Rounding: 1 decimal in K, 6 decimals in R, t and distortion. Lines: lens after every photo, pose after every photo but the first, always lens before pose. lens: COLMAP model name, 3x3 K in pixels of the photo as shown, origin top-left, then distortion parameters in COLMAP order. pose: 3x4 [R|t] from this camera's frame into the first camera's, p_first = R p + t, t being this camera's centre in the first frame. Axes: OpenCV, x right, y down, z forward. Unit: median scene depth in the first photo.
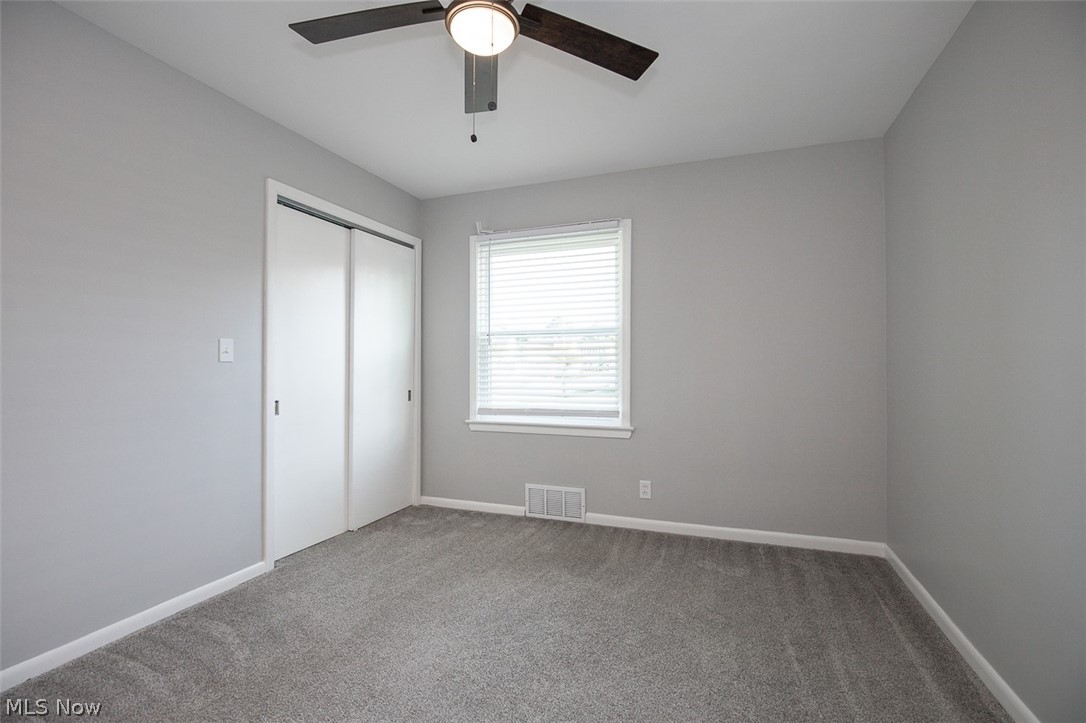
lens RADIAL K [[497.7, 0, 543.3], [0, 497.7, 358.0], [0, 0, 1]] dist [-0.009478, 0.002329]
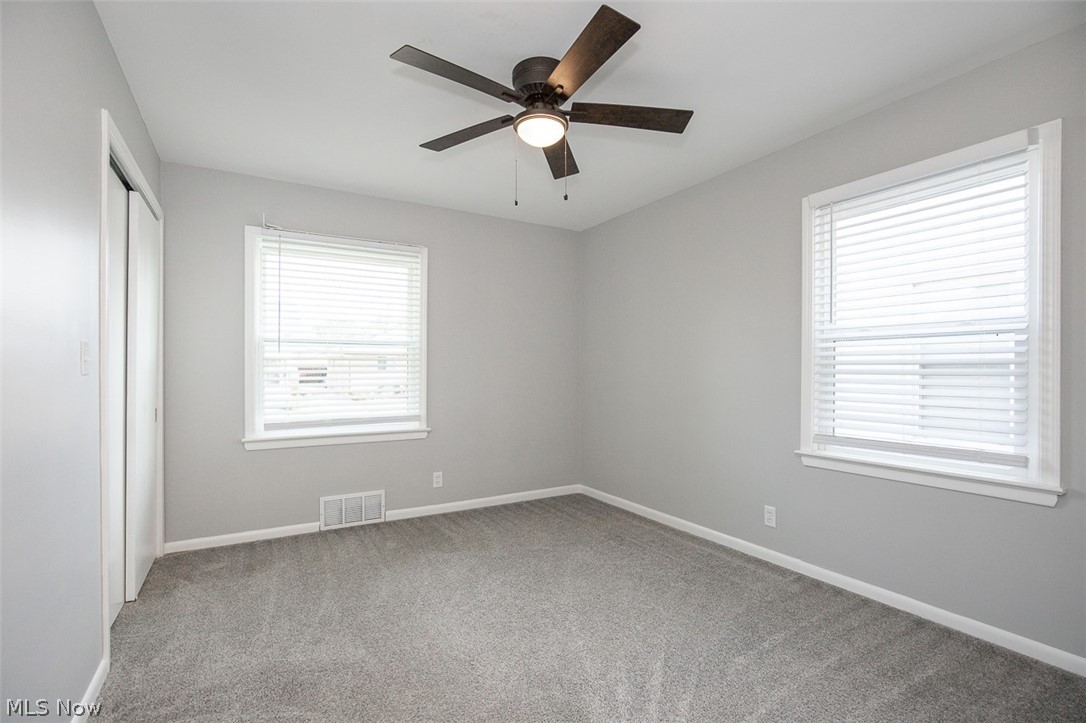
lens RADIAL K [[497.7, 0, 544.3], [0, 497.7, 369.3], [0, 0, 1]] dist [-0.009478, 0.002329]
pose [[0.621908, 0.005864, 0.783068, -0.557306], [-0.015019, 0.999877, 0.004440, -0.008313], [-0.782946, -0.014522, 0.621920, 0.065084]]
